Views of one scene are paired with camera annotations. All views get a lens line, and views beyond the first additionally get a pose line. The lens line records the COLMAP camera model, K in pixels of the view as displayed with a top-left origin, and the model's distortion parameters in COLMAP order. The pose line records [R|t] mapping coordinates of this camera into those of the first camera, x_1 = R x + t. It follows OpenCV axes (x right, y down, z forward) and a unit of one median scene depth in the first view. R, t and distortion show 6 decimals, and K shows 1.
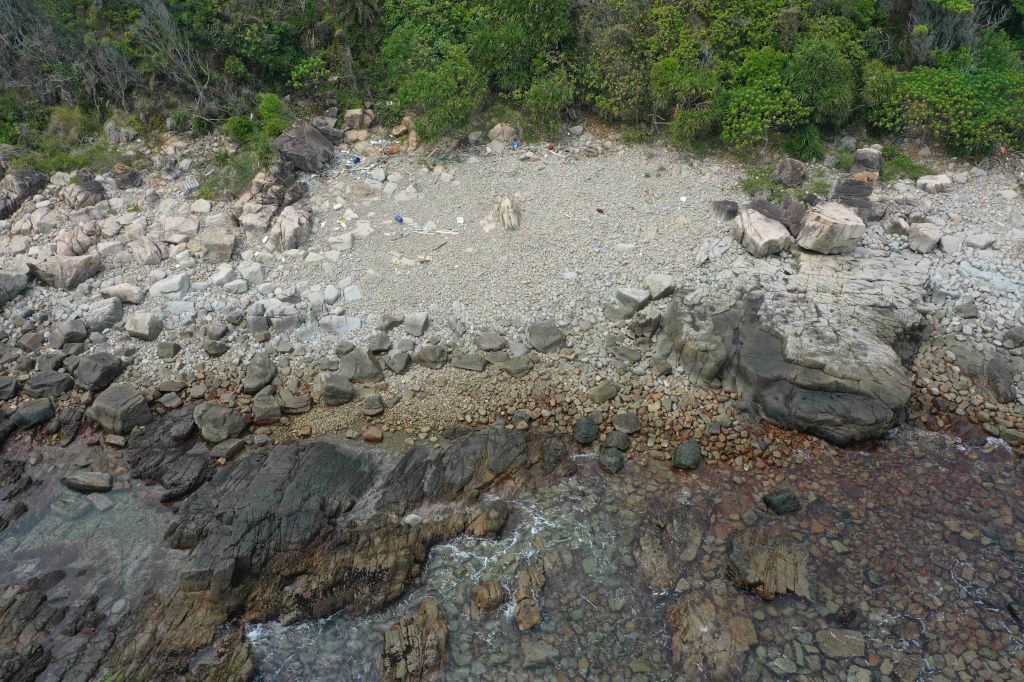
lens RADIAL K [[819.0, 0, 507.7], [0, 819.0, 337.1], [0, 0, 1]] dist [0.013993, 0.008638]
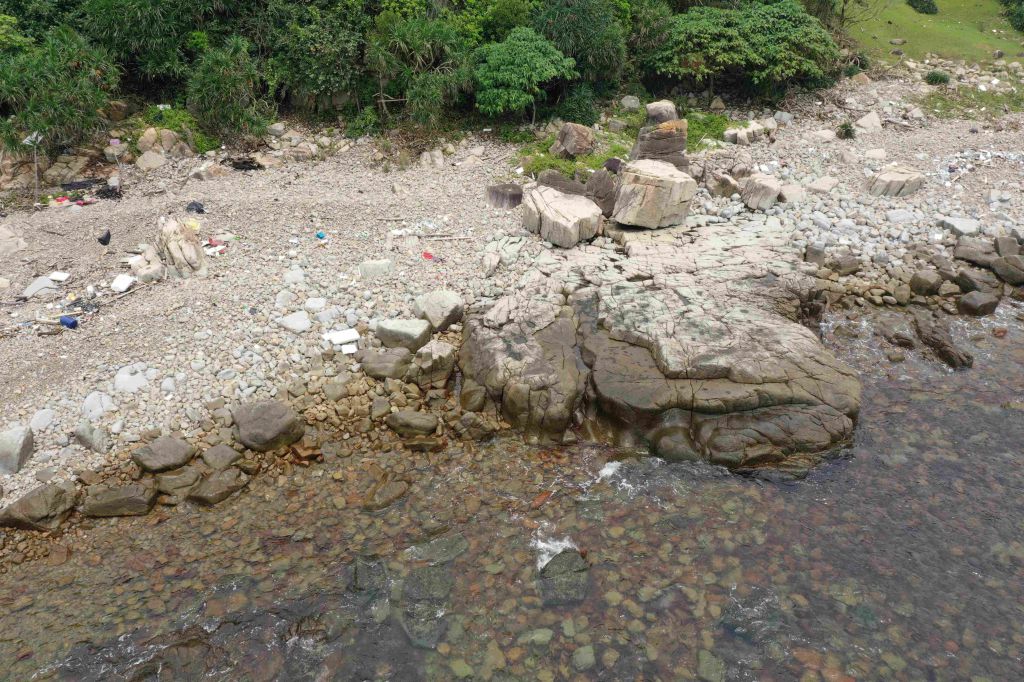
lens RADIAL K [[819.0, 0, 507.7], [0, 819.0, 337.1], [0, 0, 1]] dist [0.013993, 0.008638]
pose [[0.940432, -0.183149, 0.286434, 0.047607], [0.212284, 0.974407, -0.073933, 0.017574], [-0.265562, 0.130334, 0.955243, 0.383722]]
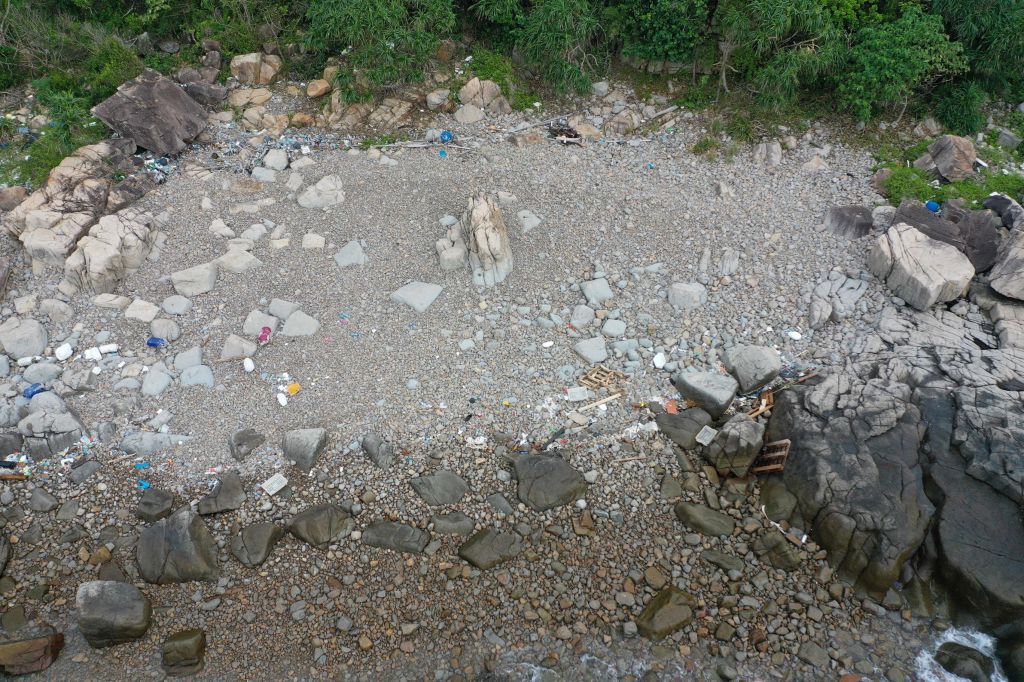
lens RADIAL K [[808.3, 0, 500.8], [0, 808.3, 344.8], [0, 0, 1]] dist [0.000103, -0.005076]
pose [[0.999932, 0.005907, -0.010080, 0.019530], [-0.005469, 0.999060, 0.042998, -0.101731], [0.010325, -0.042940, 0.999024, 0.459090]]
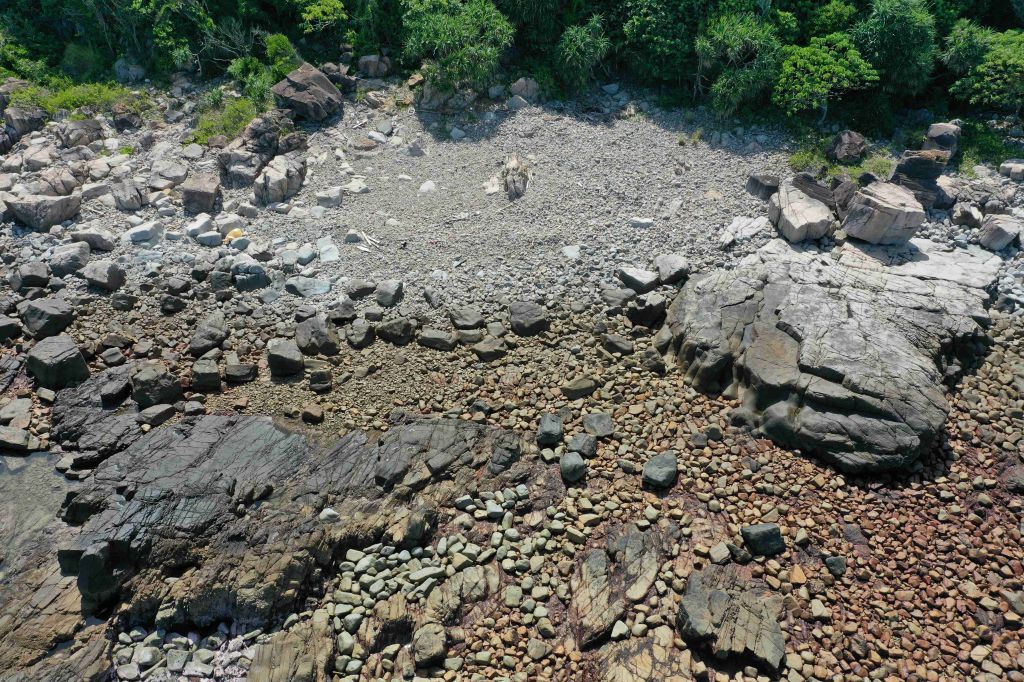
lens RADIAL K [[804.1, 0, 505.1], [0, 804.1, 339.7], [0, 0, 1]] dist [0.004055, 0.005715]
pose [[0.990770, 0.076862, -0.111654, 0.112932], [-0.071962, 0.996286, 0.047281, -0.014128], [0.114873, -0.038809, 0.992622, 0.124221]]
